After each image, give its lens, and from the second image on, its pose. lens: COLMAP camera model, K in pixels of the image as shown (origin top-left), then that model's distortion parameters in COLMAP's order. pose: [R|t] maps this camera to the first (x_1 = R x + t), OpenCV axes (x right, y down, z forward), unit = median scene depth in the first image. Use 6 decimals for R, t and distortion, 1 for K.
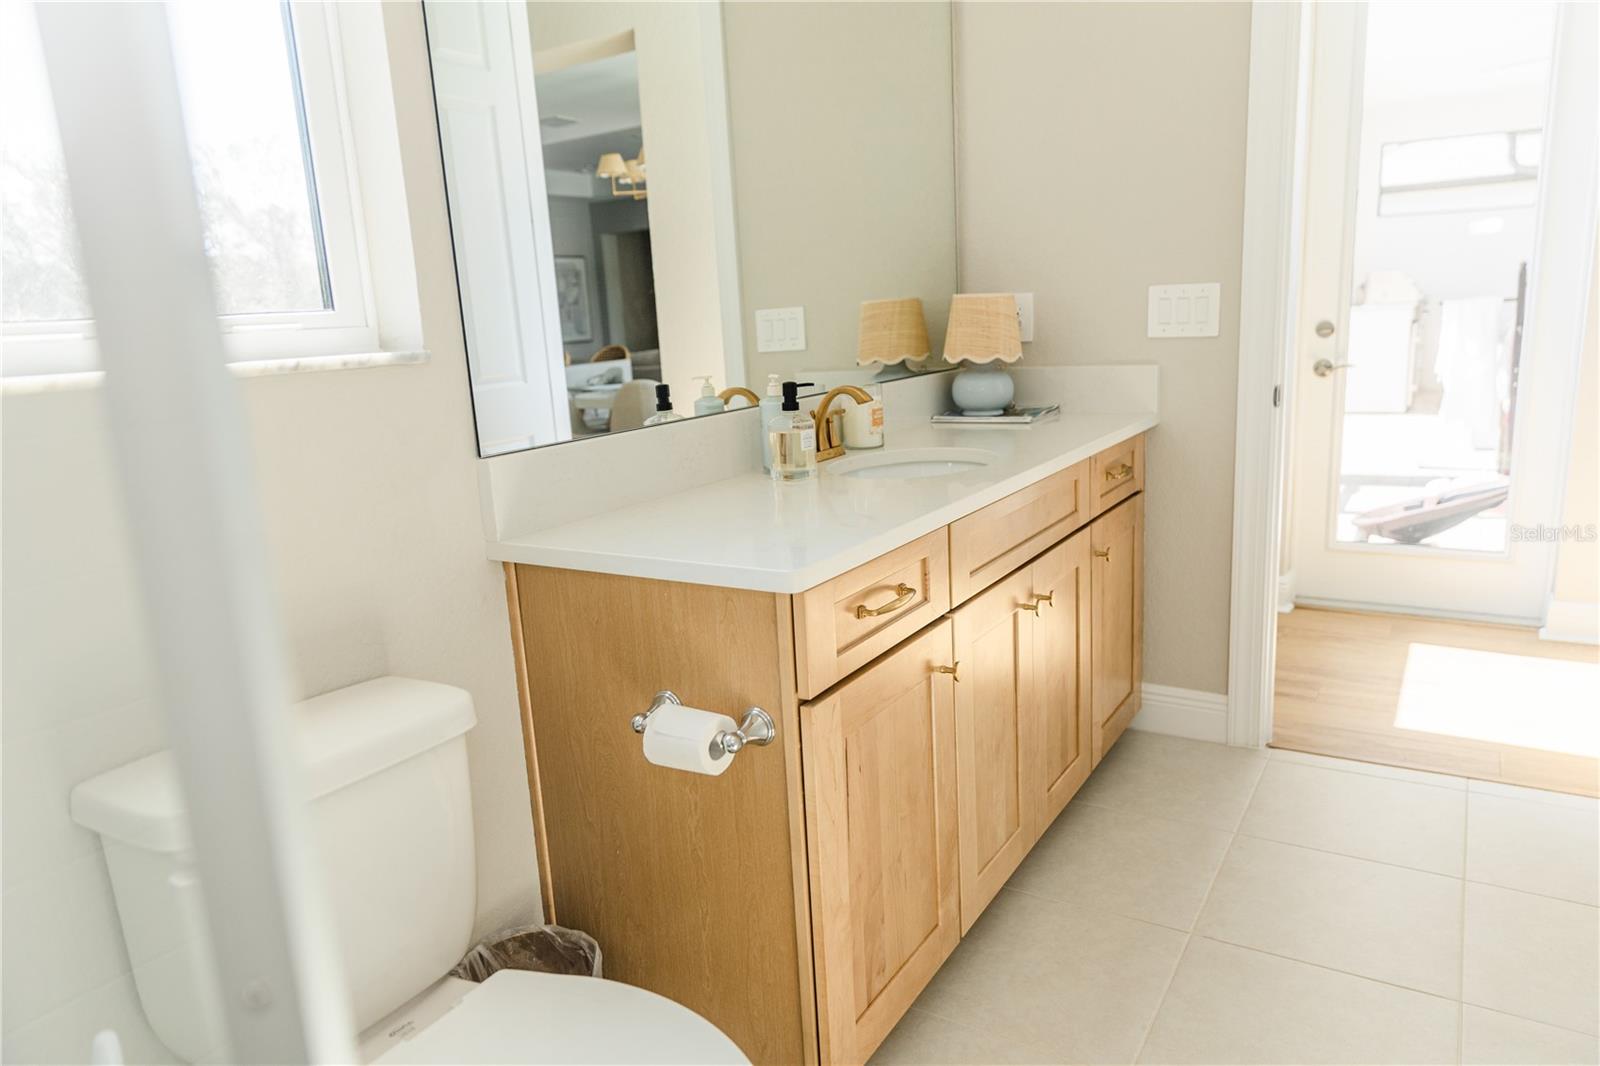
lens RADIAL K [[1080.4, 0, 791.3], [0, 1080.4, 532.9], [0, 0, 1]] dist [0.011436, -0.005068]
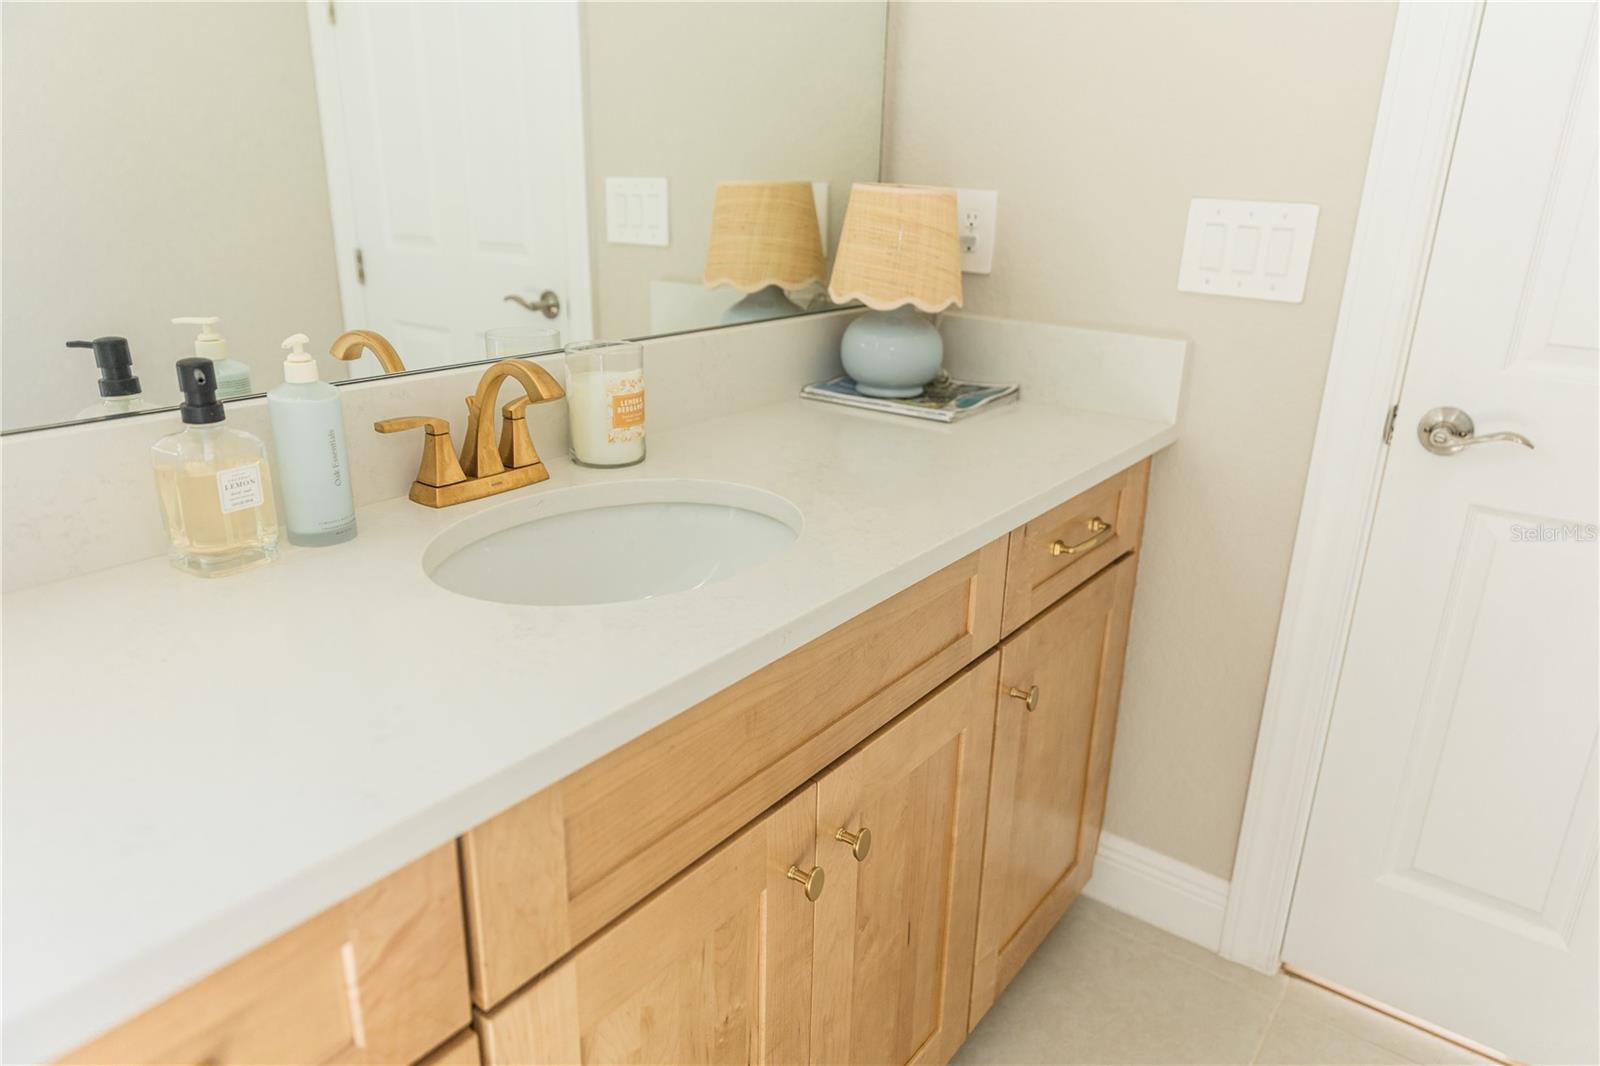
lens RADIAL K [[1080.4, 0, 791.3], [0, 1080.4, 532.9], [0, 0, 1]] dist [0.011436, -0.005068]
pose [[0.992941, 0.104193, -0.056673, 0.167923], [-0.096213, 0.986984, 0.128865, -0.105413], [0.069362, -0.122502, 0.990041, 0.393711]]
